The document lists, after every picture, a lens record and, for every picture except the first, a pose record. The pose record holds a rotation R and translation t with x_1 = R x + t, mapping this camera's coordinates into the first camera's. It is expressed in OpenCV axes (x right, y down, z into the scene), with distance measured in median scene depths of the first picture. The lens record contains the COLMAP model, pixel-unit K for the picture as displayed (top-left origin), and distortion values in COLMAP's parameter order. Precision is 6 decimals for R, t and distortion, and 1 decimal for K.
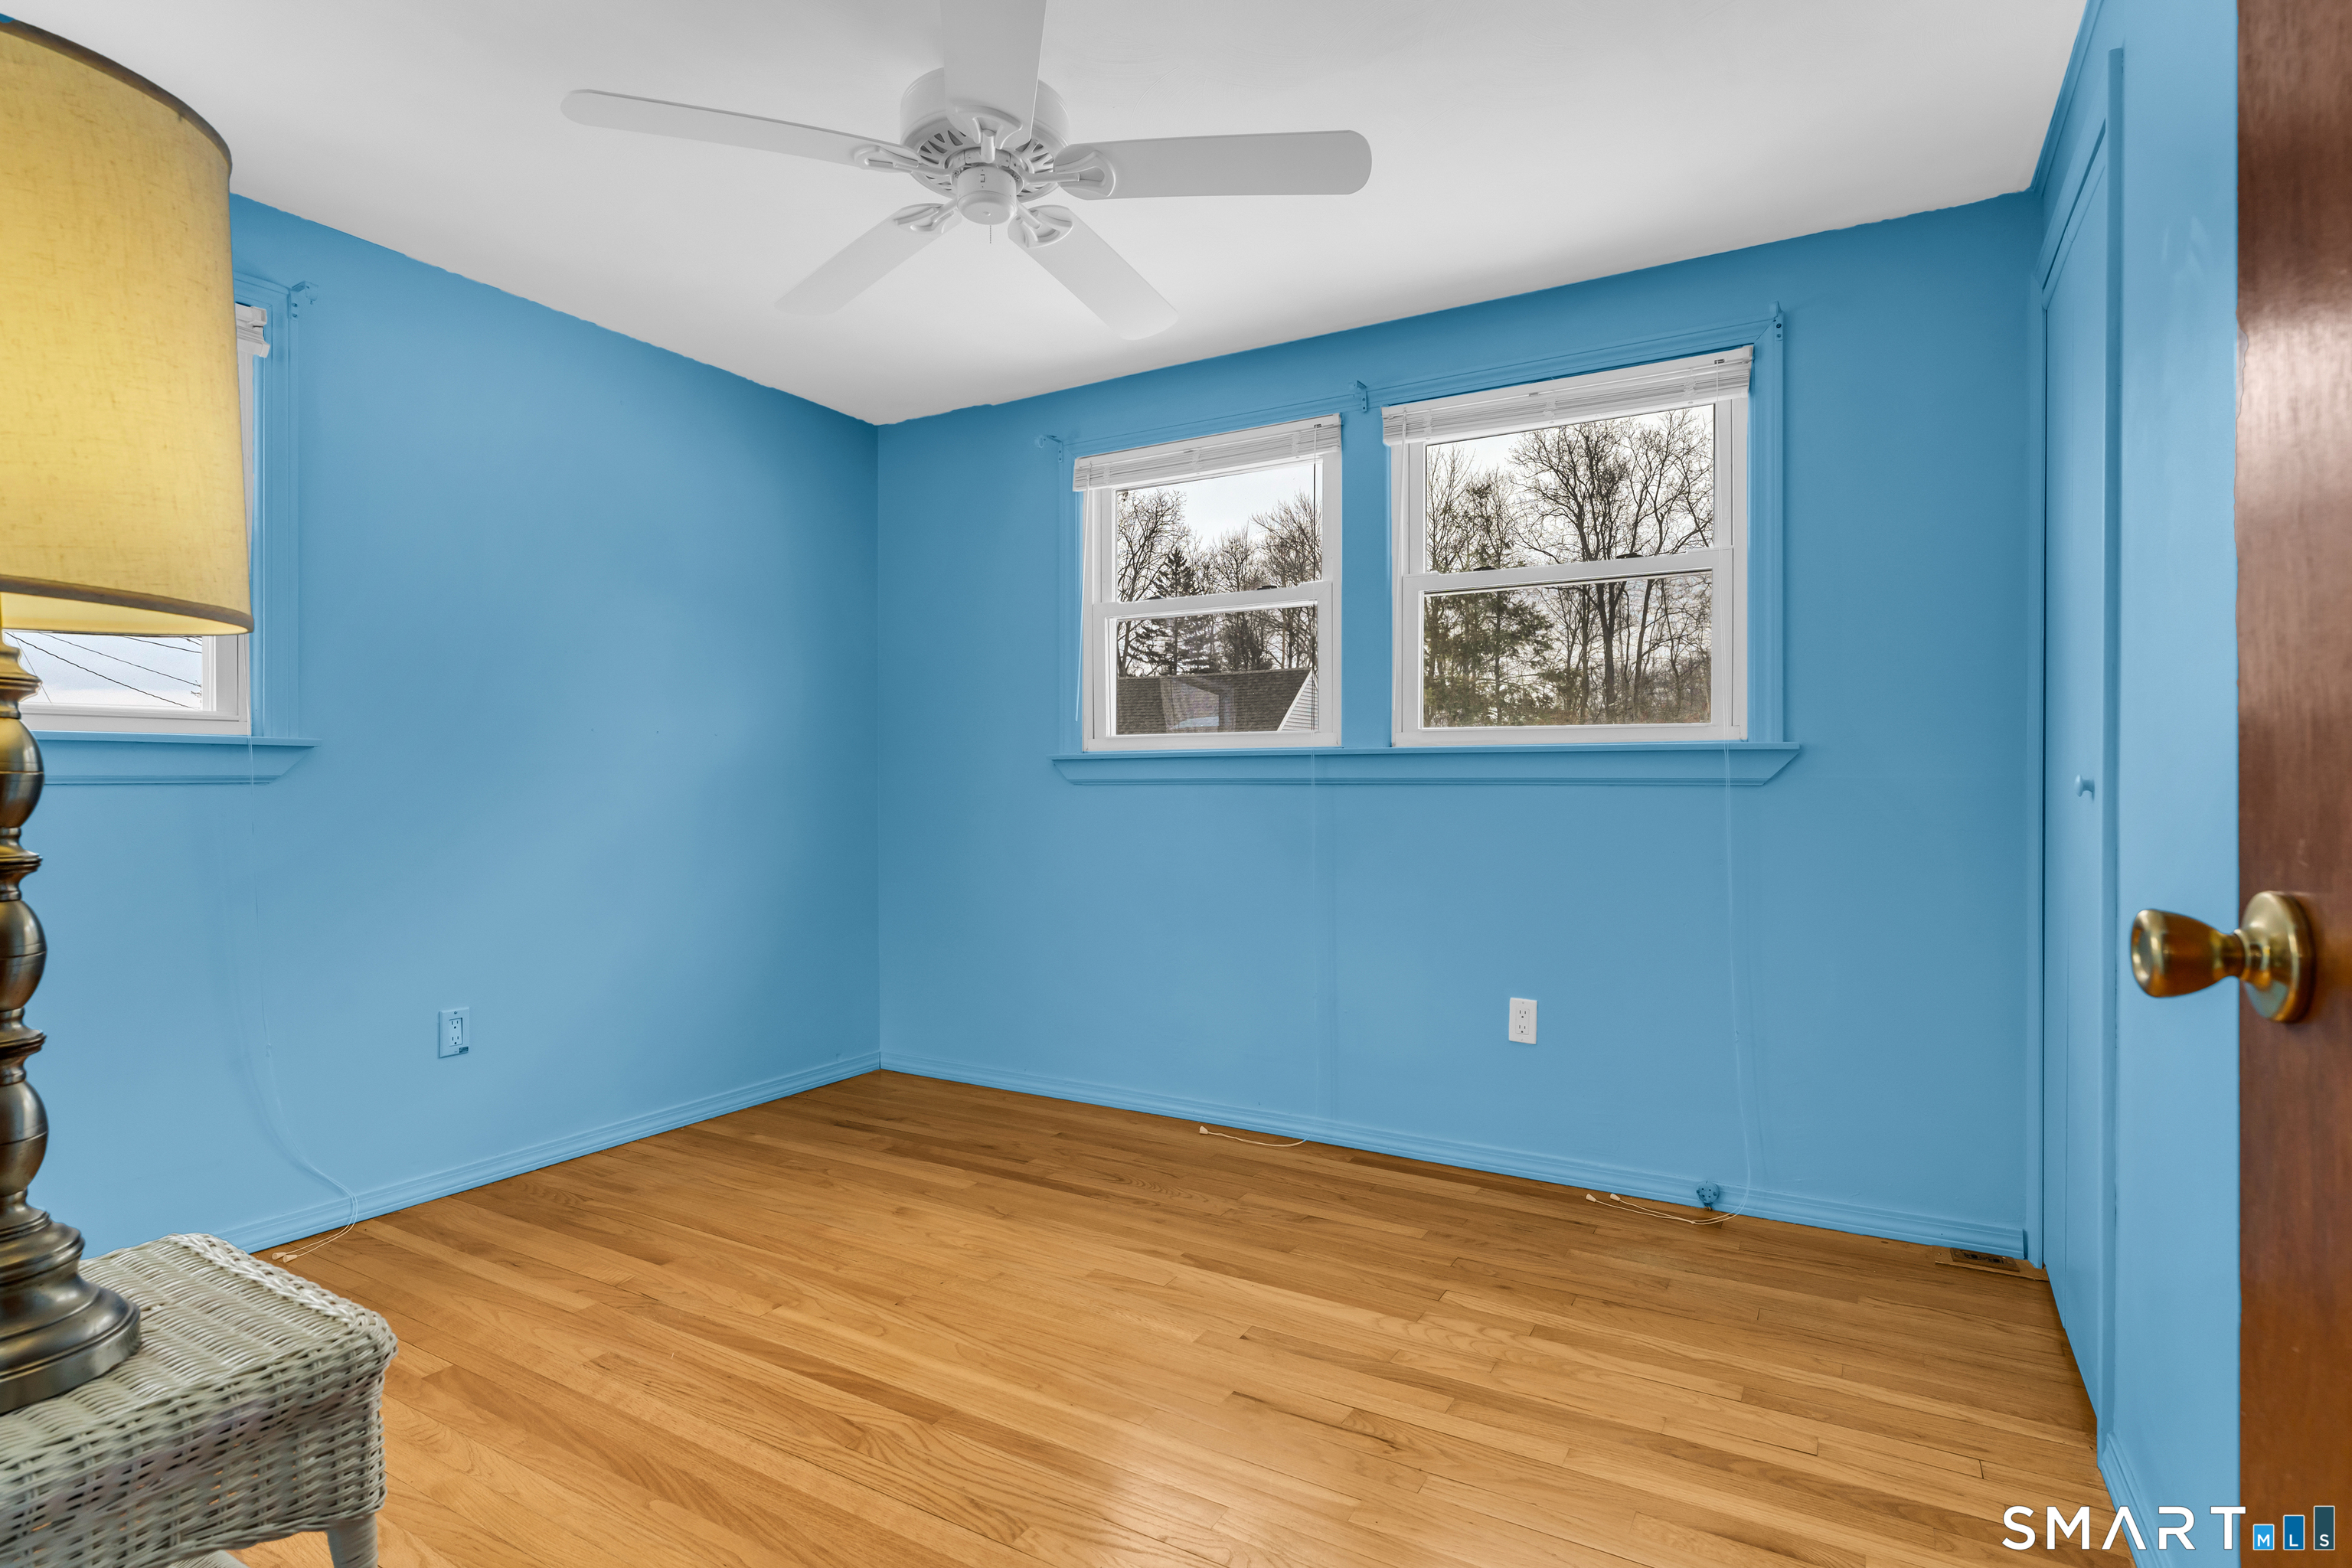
lens RADIAL K [[1160.6, 0, 1176.0], [0, 1160.6, 784.0], [0, 0, 1]] dist [-0.001113, -0.000116]
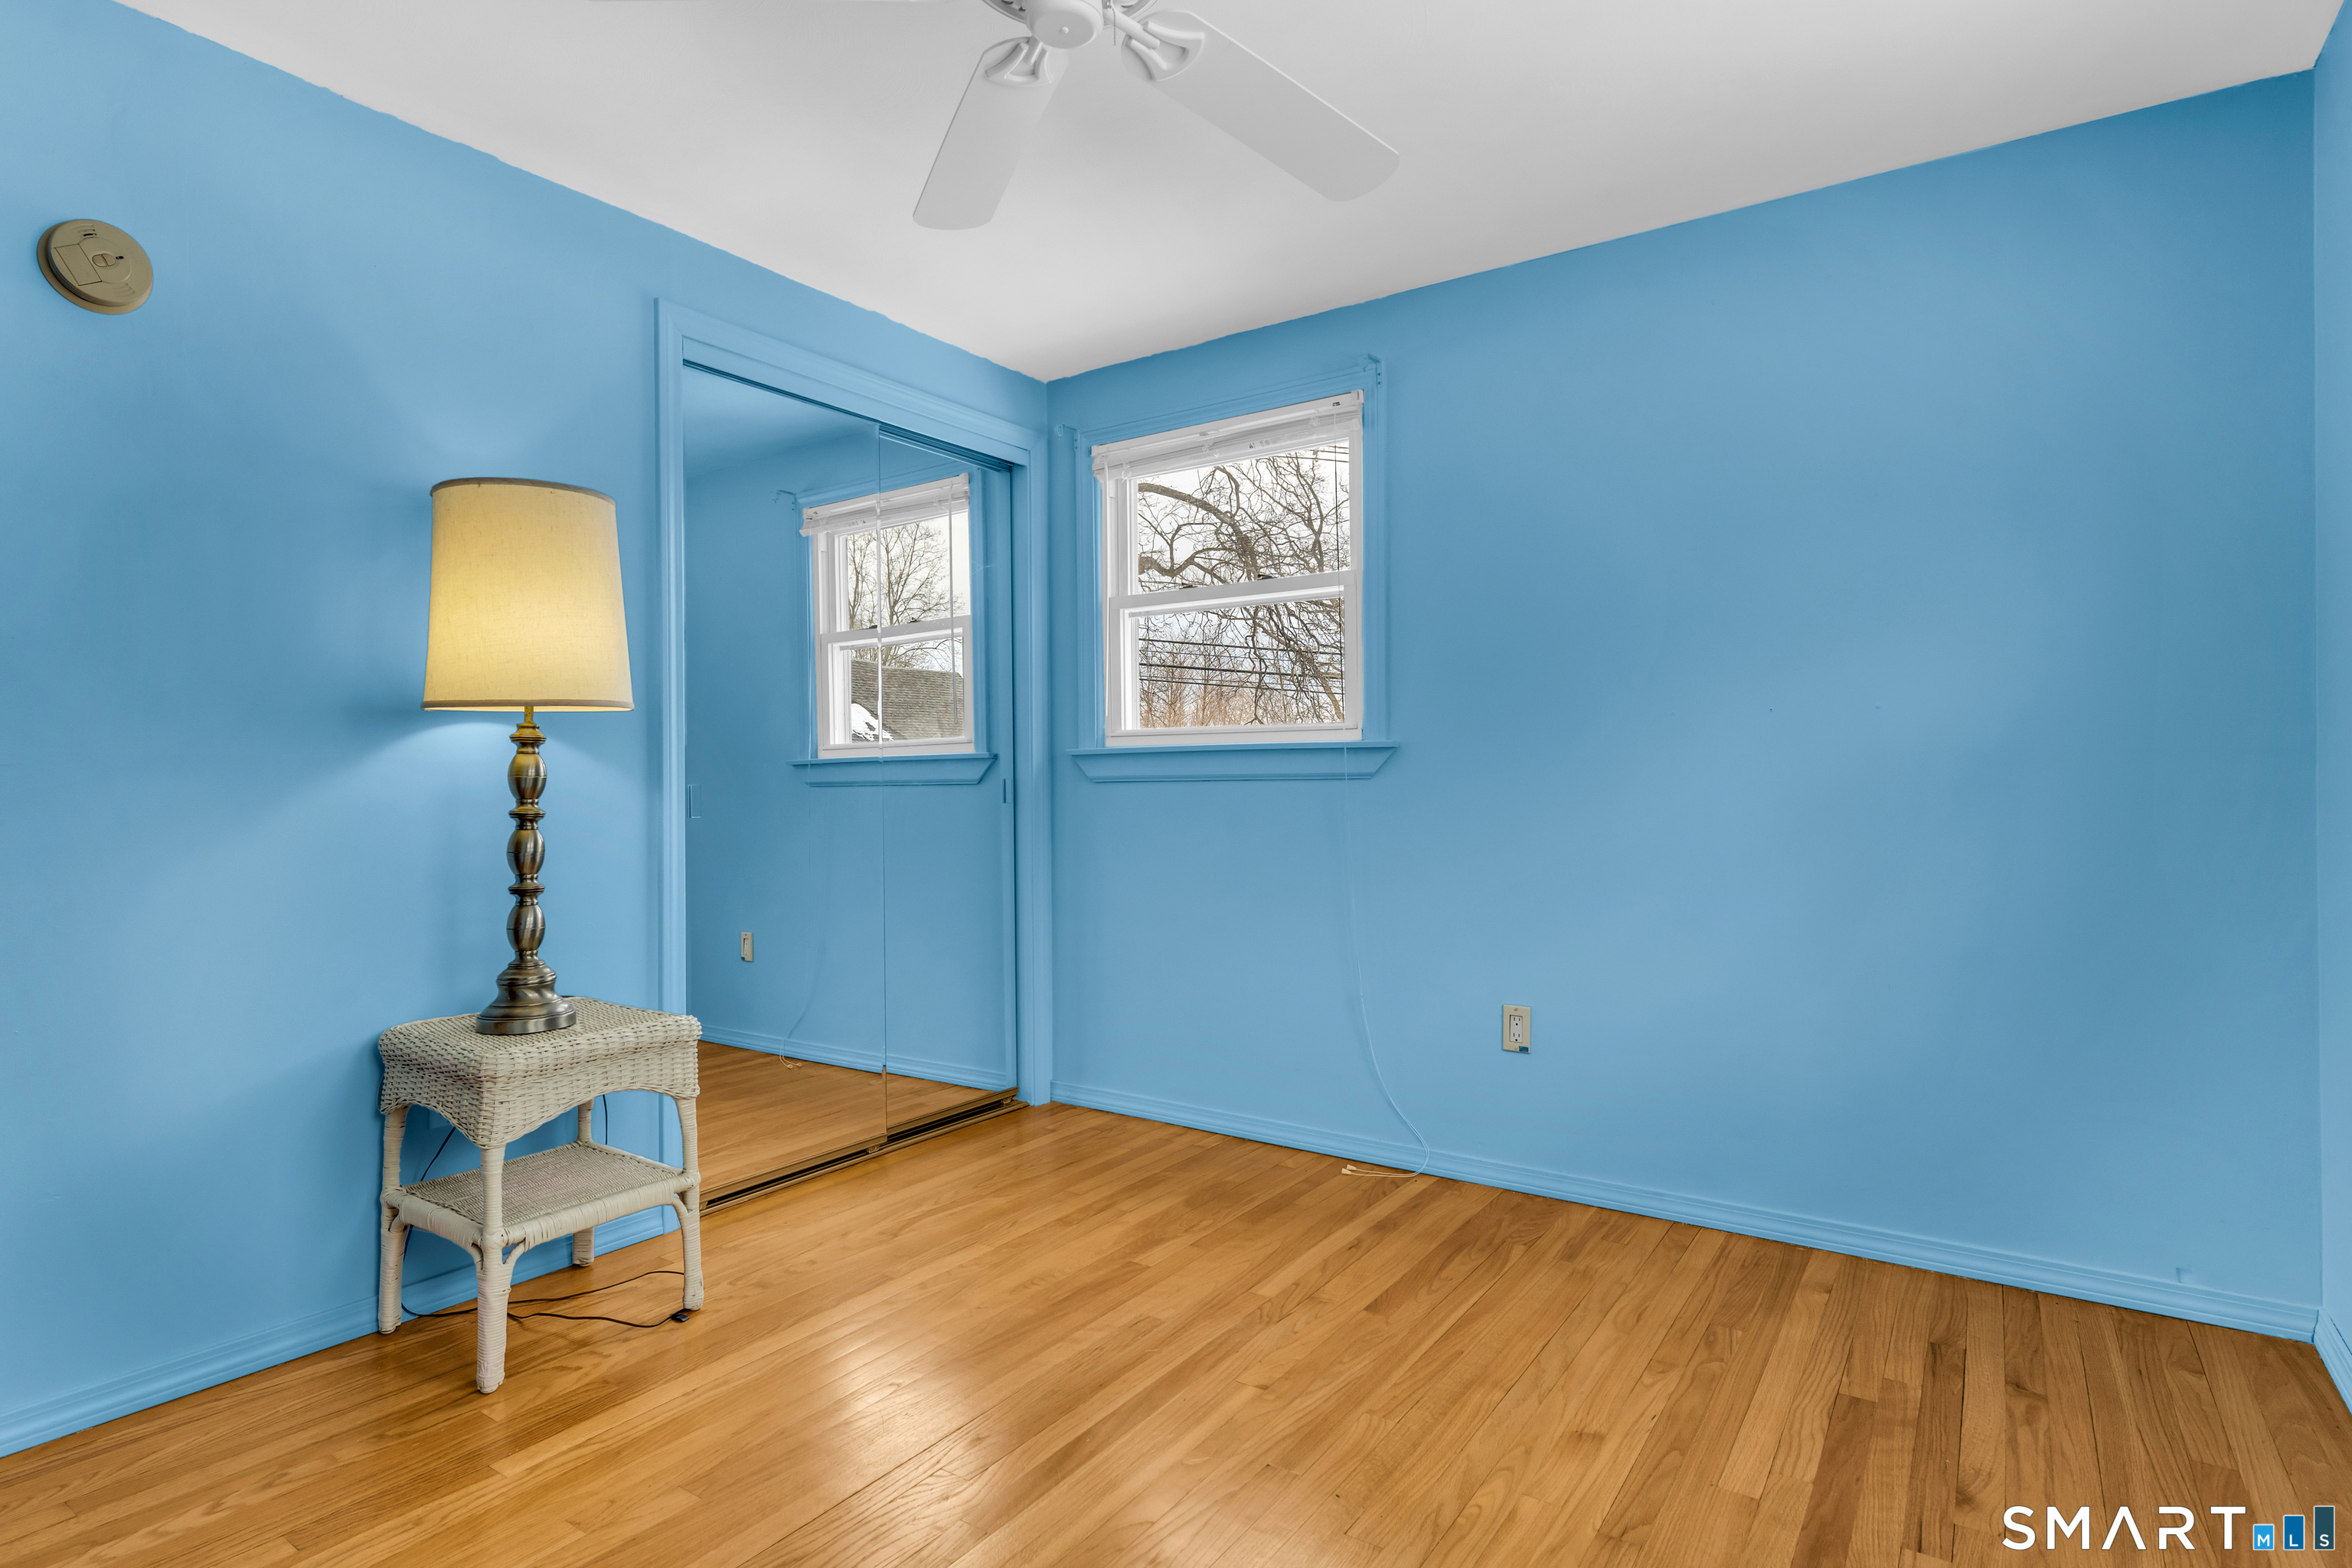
lens RADIAL K [[1212.3, 0, 1176.0], [0, 1212.3, 784.0], [0, 0, 1]] dist [0.000083, -0.001544]
pose [[-0.063417, 0.007250, -0.997961, 0.435364], [0.000034, 0.999974, 0.007263, -0.004440], [0.997987, 0.000427, -0.063415, 0.775290]]
